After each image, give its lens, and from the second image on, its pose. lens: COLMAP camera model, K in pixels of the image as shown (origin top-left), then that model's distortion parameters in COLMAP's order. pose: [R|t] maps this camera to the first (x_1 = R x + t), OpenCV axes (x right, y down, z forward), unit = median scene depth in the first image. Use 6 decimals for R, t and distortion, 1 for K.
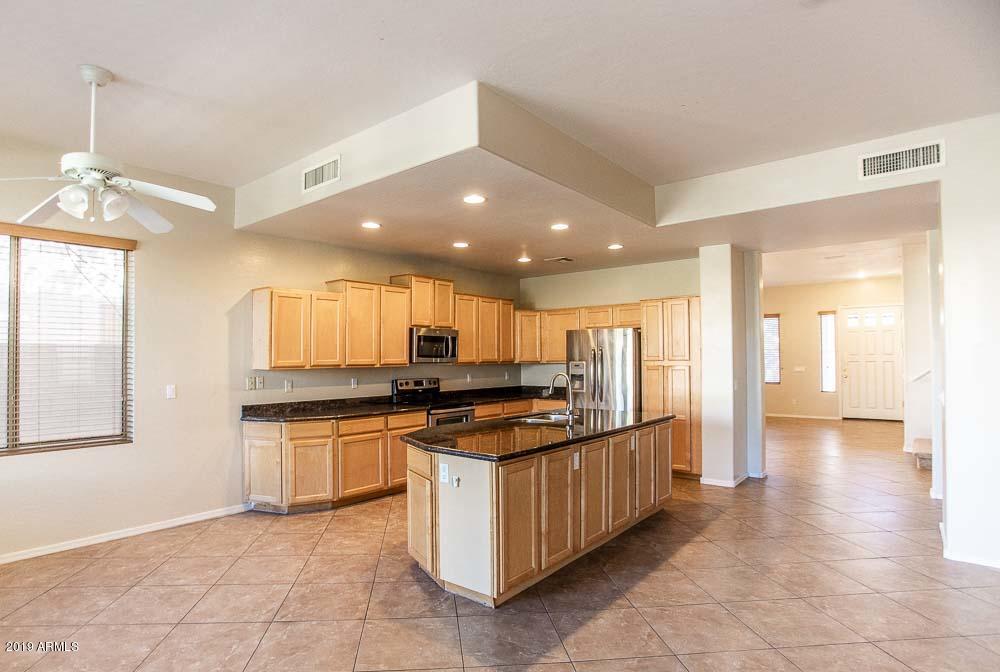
lens RADIAL K [[537.4, 0, 499.3], [0, 537.4, 357.3], [0, 0, 1]] dist [-0.000810, -0.000195]
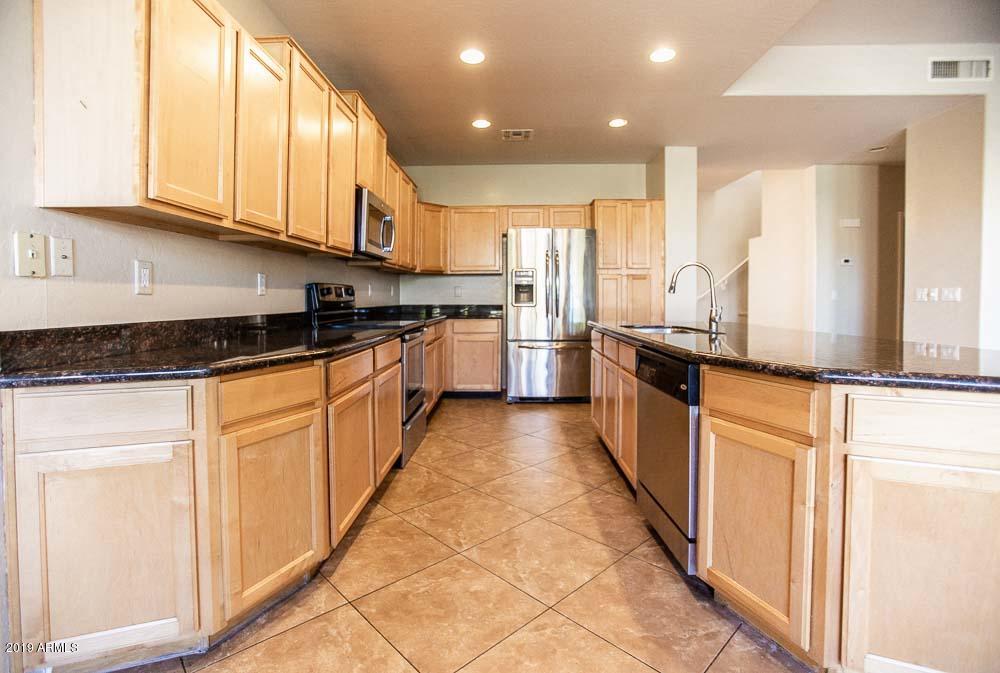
lens RADIAL K [[460.8, 0, 499.7], [0, 460.8, 309.9], [0, 0, 1]] dist [-0.003206, -0.000553]
pose [[0.792568, -0.011091, 0.609683, -0.426888], [-0.006432, 0.999627, 0.026546, 0.071837], [-0.609750, -0.024961, 0.792201, 0.676849]]
